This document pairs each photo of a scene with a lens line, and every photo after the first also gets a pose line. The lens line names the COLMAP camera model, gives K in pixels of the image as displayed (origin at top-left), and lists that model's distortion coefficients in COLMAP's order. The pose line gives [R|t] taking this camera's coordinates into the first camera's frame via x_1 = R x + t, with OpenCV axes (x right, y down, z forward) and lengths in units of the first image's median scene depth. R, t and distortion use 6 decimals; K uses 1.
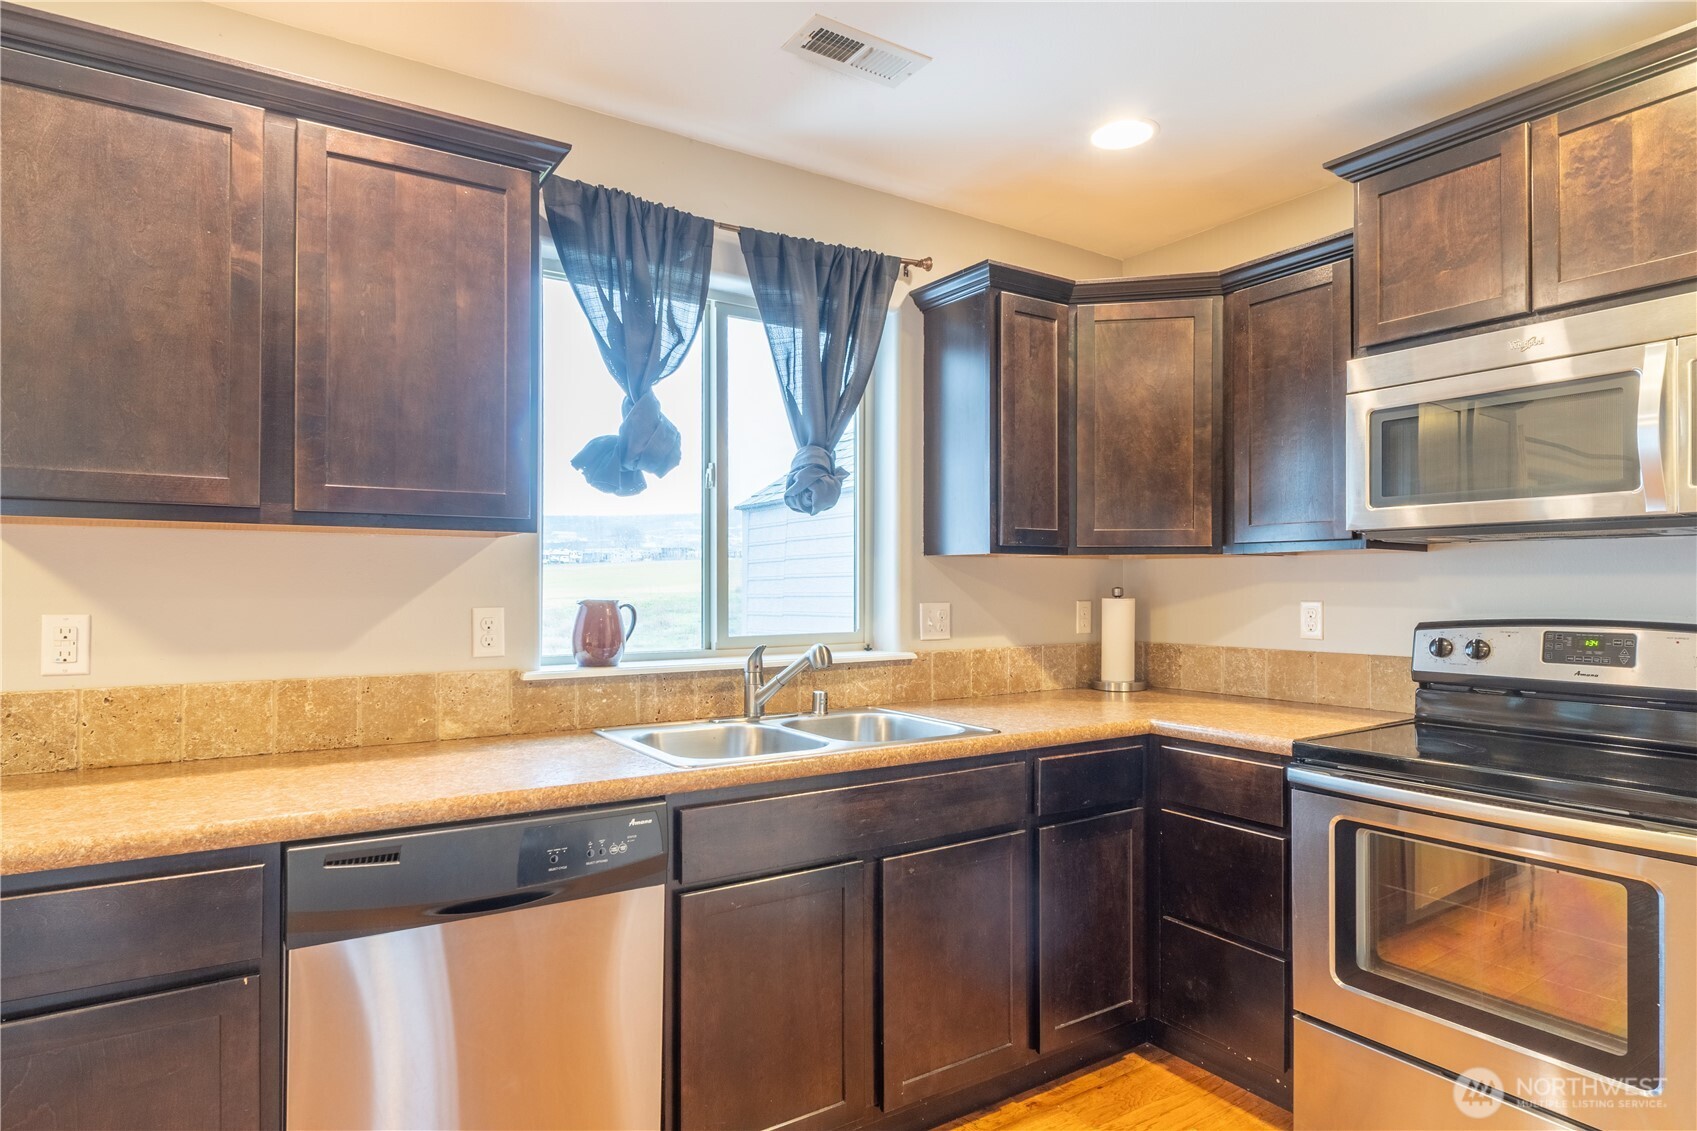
lens RADIAL K [[909.9, 0, 879.7], [0, 909.9, 586.6], [0, 0, 1]] dist [-0.001047, 0.000937]
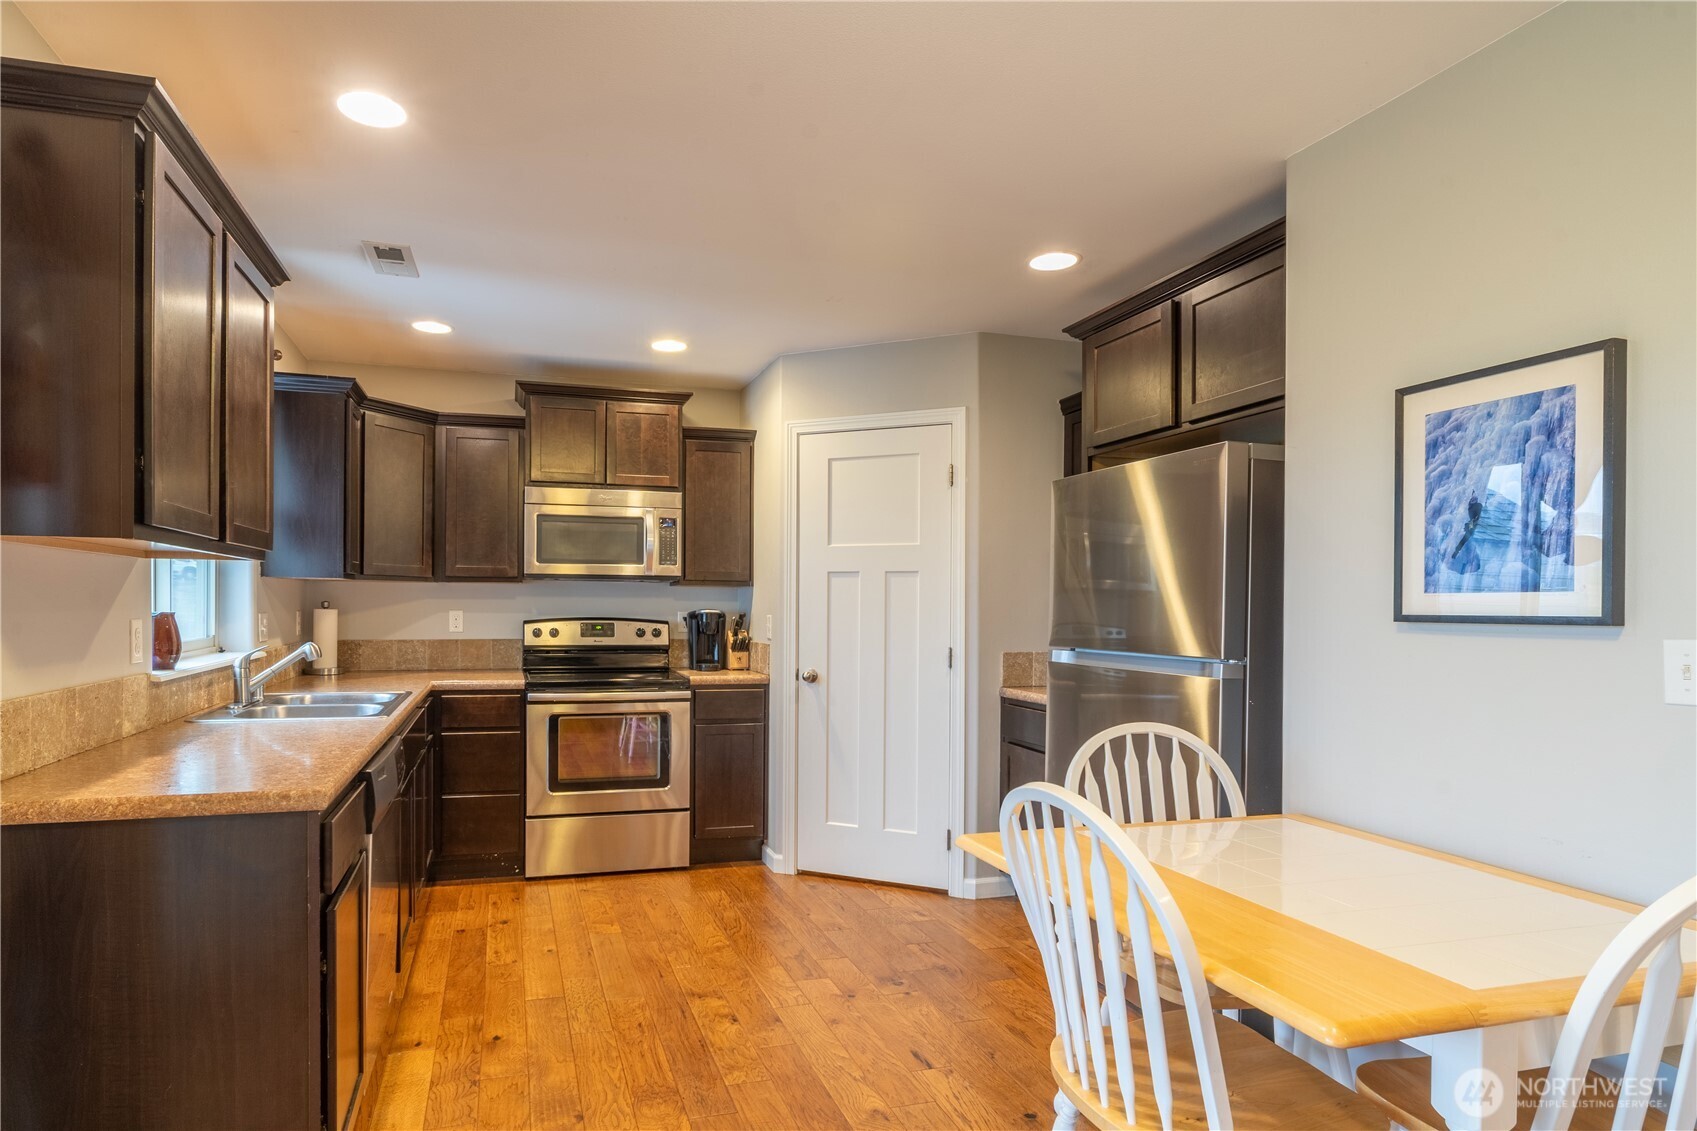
lens RADIAL K [[909.9, 0, 738.0], [0, 909.9, 612.6], [0, 0, 1]] dist [-0.001047, 0.000937]
pose [[0.323991, -0.007313, 0.946032, -1.164296], [-0.010448, 0.999881, 0.011307, -0.004531], [-0.946003, -0.013547, 0.323876, -0.066590]]
